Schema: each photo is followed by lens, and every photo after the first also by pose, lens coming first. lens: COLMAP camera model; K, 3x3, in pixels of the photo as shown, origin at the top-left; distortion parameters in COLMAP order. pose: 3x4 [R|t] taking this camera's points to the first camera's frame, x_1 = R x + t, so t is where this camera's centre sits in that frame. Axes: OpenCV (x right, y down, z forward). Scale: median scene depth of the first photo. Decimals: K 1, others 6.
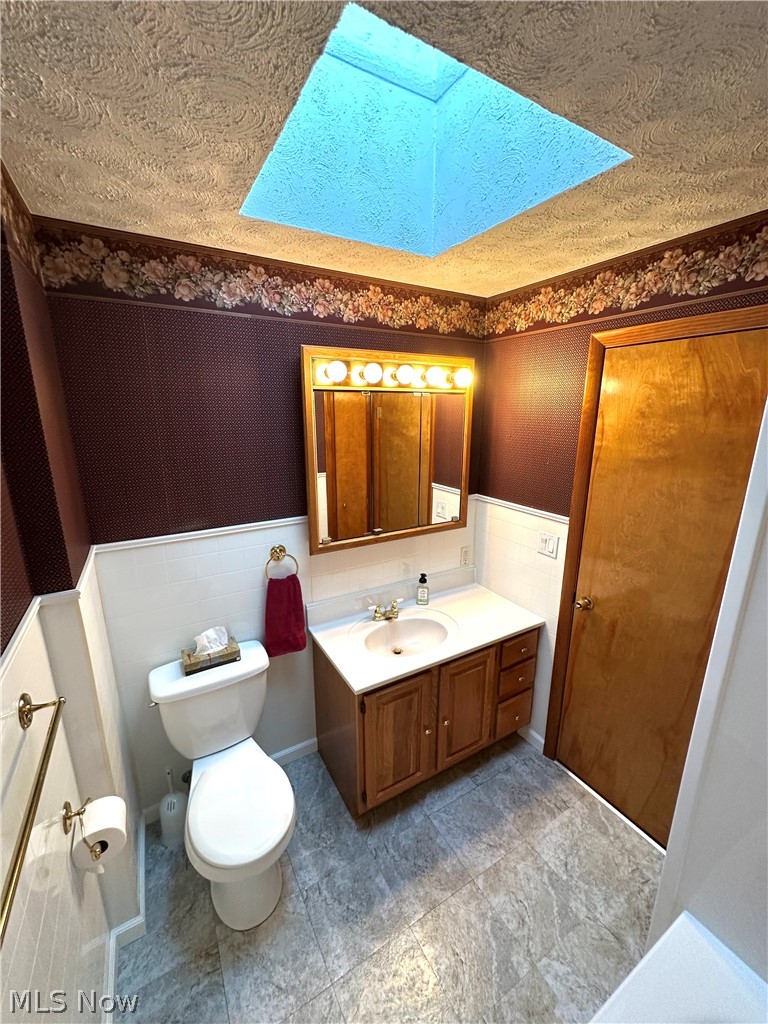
lens RADIAL K [[410.2, 0, 382.4], [0, 410.2, 513.7], [0, 0, 1]] dist [-0.000082, 0.000003]
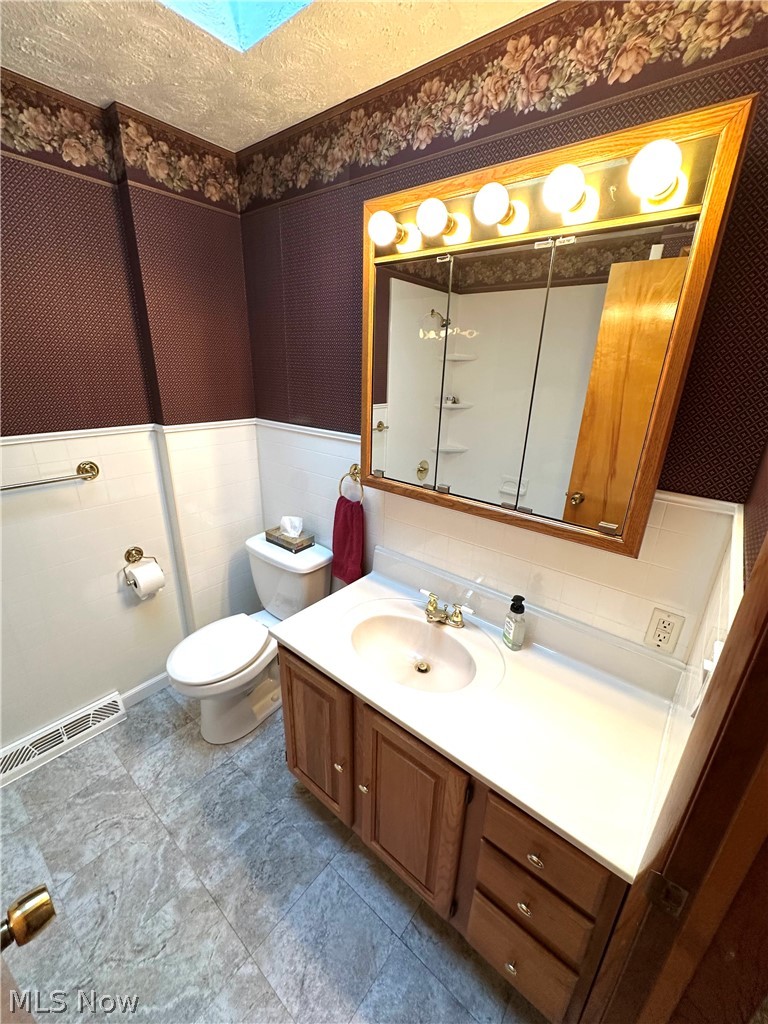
lens RADIAL K [[410.2, 0, 384.3], [0, 410.2, 510.1], [0, 0, 1]] dist [-0.000082, 0.000003]
pose [[0.352496, 0.333124, -0.874514, 0.653024], [-0.257374, 0.932969, 0.251650, -0.079147], [0.899725, 0.136372, 0.414606, 0.780682]]
